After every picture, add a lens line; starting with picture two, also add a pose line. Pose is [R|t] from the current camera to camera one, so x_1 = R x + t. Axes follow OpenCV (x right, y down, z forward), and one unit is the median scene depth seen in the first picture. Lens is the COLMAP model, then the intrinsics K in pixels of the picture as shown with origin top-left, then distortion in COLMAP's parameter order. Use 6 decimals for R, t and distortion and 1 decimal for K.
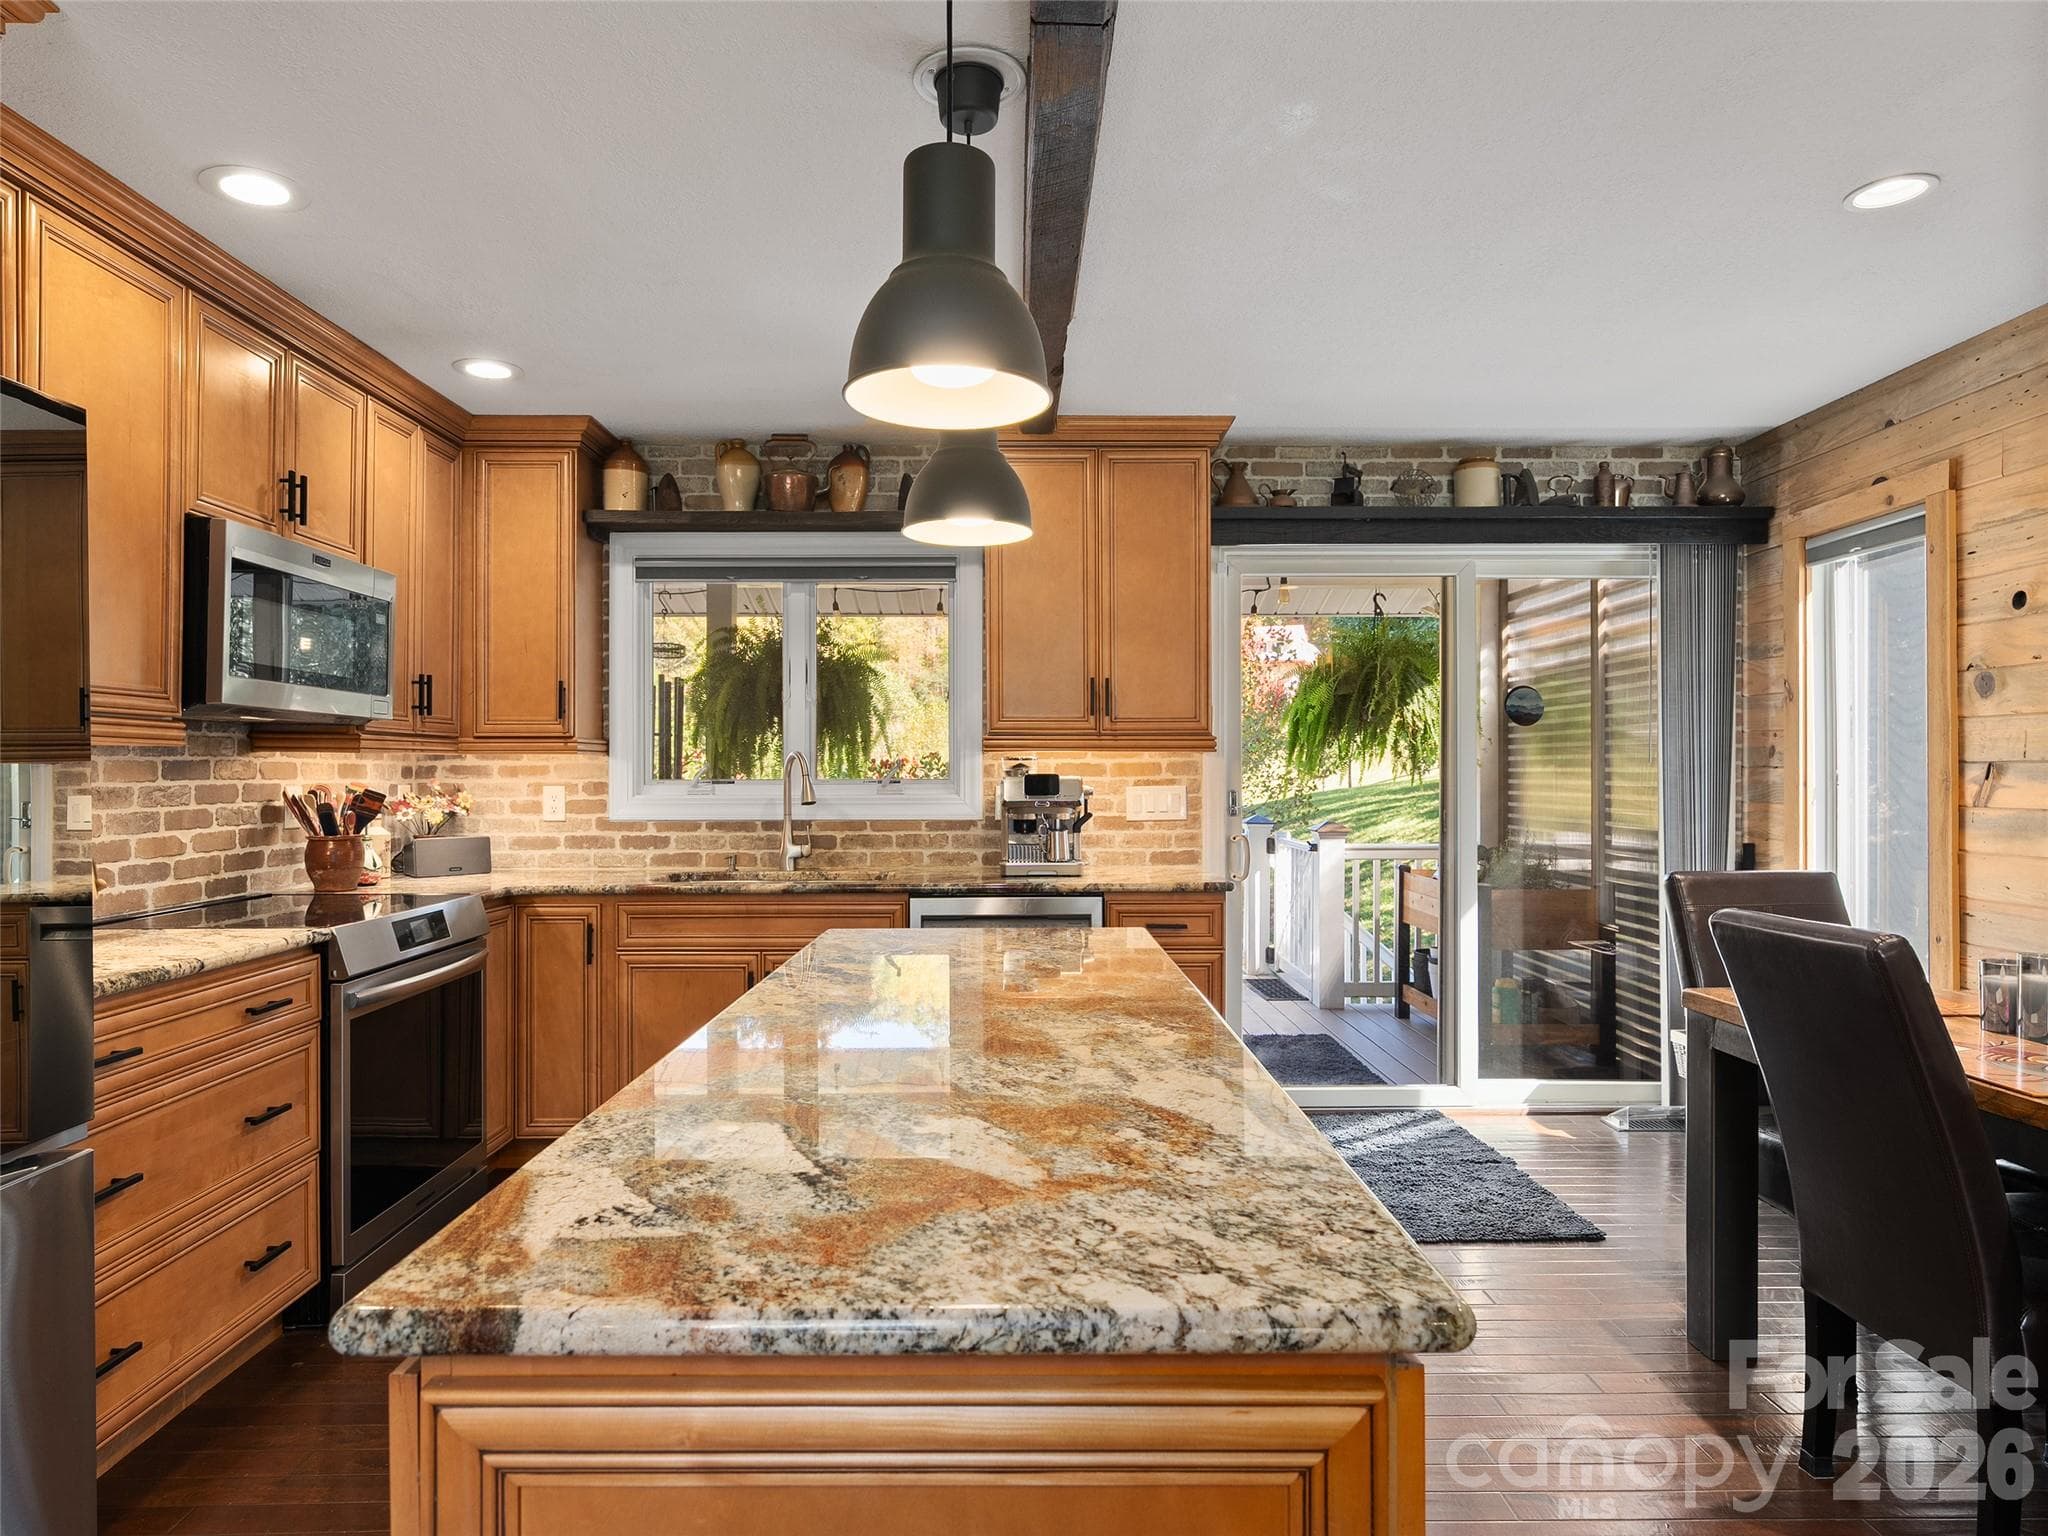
lens RADIAL K [[1239.5, 0, 1024.0], [0, 1239.5, 768.0], [0, 0, 1]] dist [-0.007487, 0.000727]
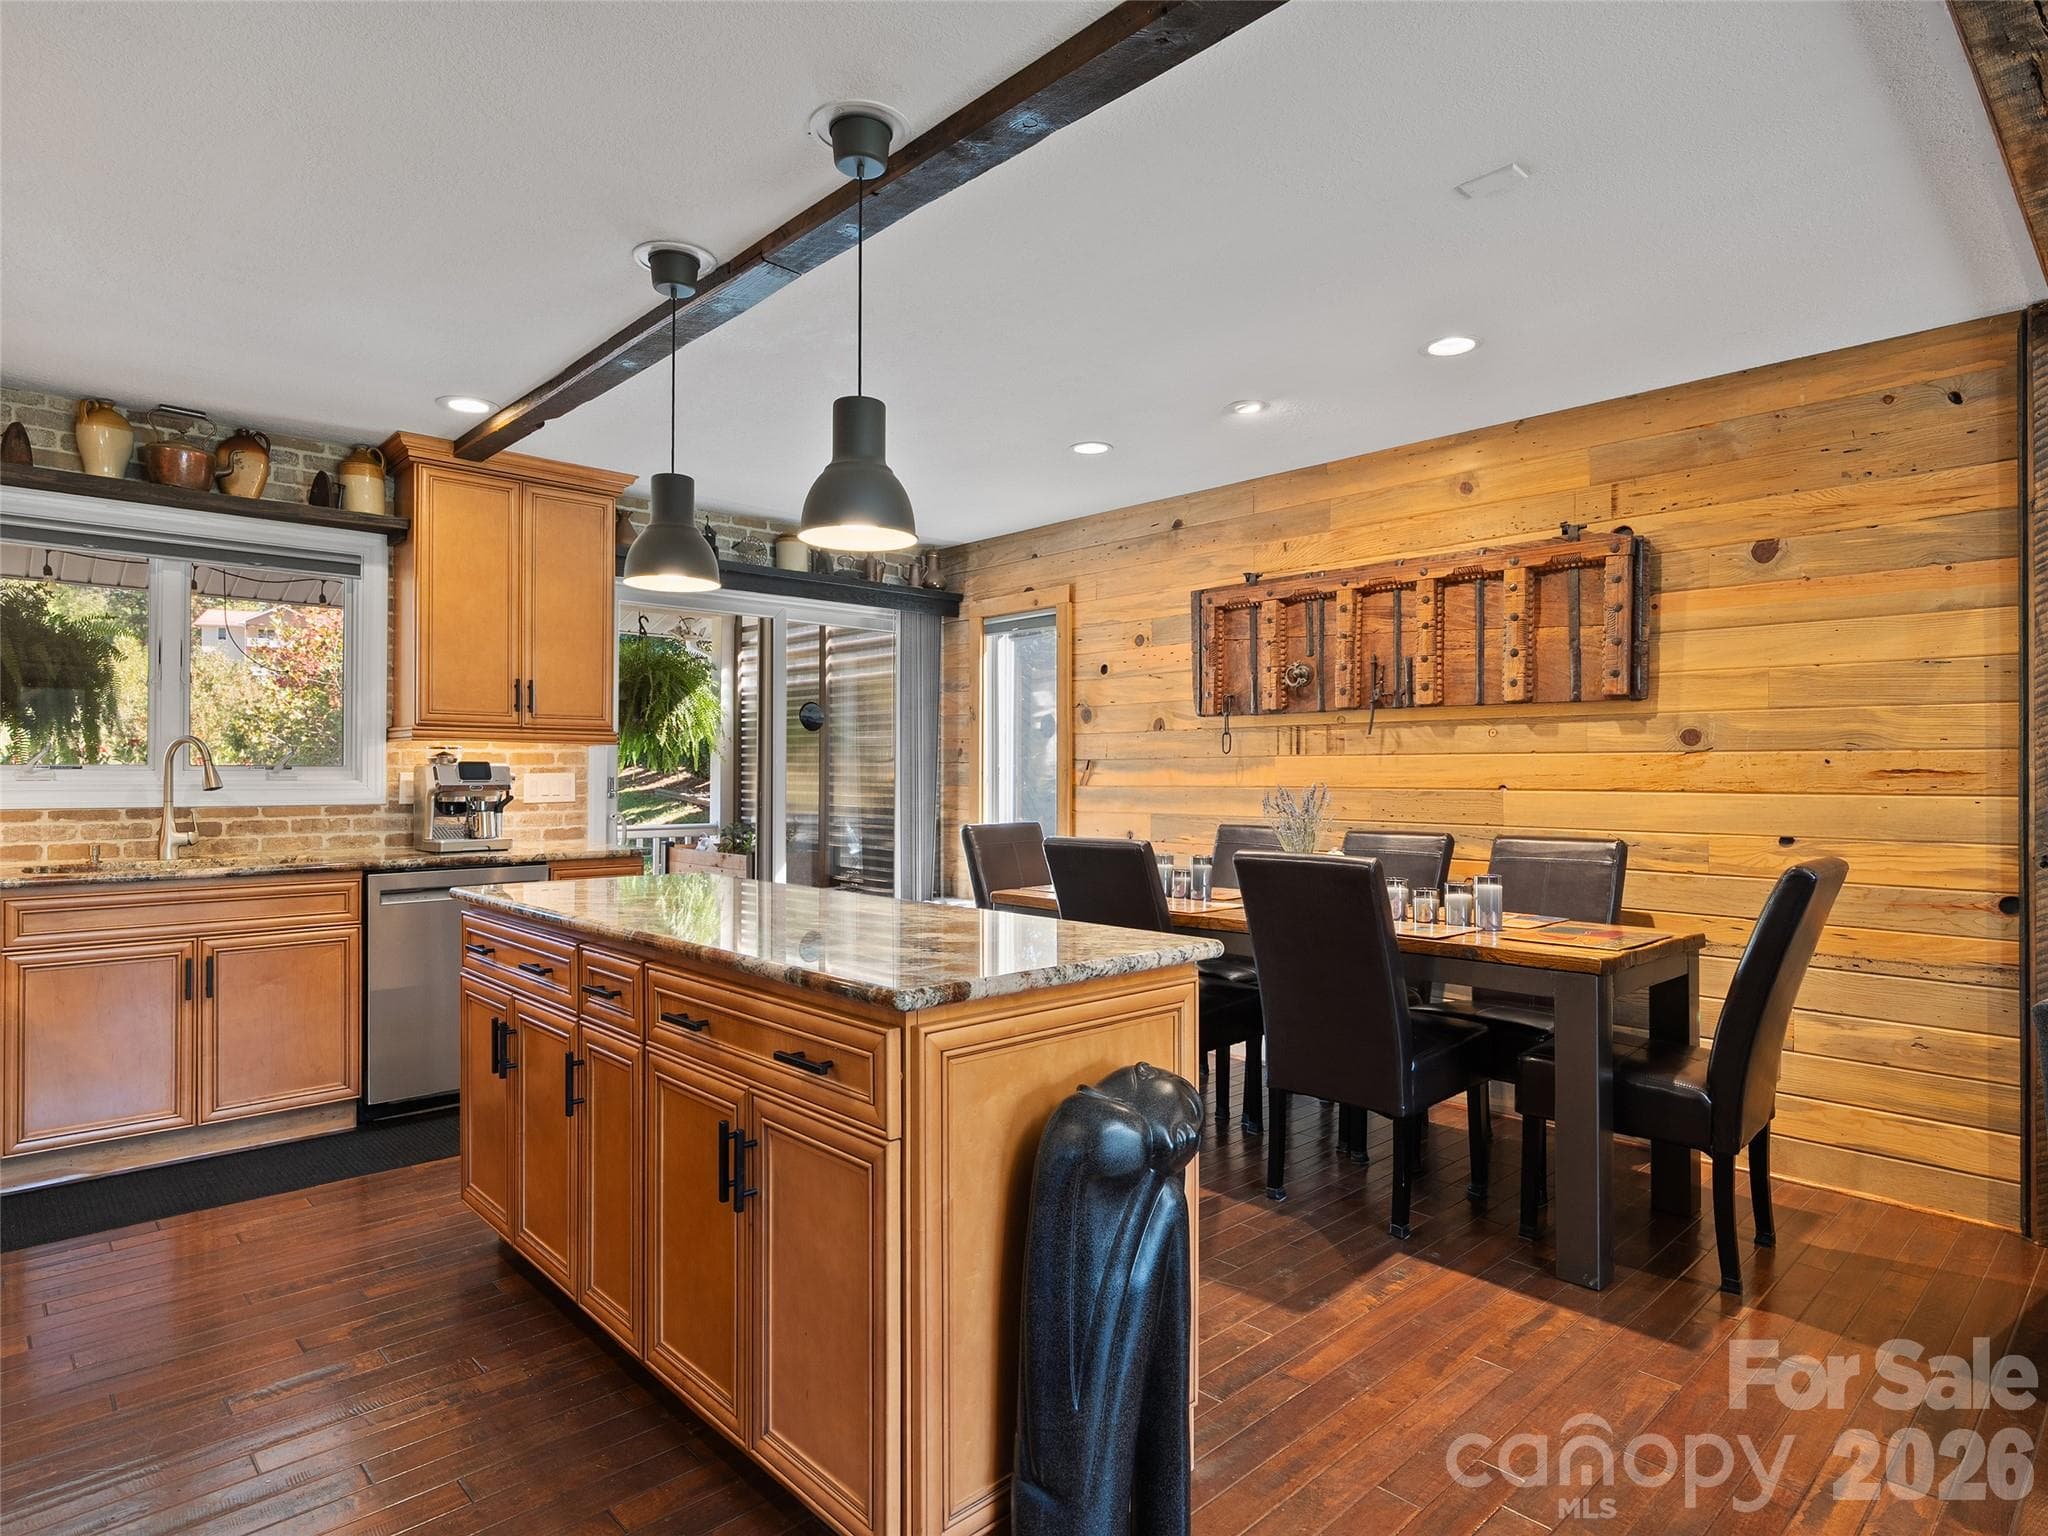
lens RADIAL K [[1239.5, 0, 1024.0], [0, 1239.5, 768.0], [0, 0, 1]] dist [-0.007487, 0.000727]
pose [[0.712869, 0.008221, 0.701249, -0.397881], [-0.006680, 0.999966, -0.004932, 0.012472], [-0.701265, -0.001169, 0.712899, -0.151027]]
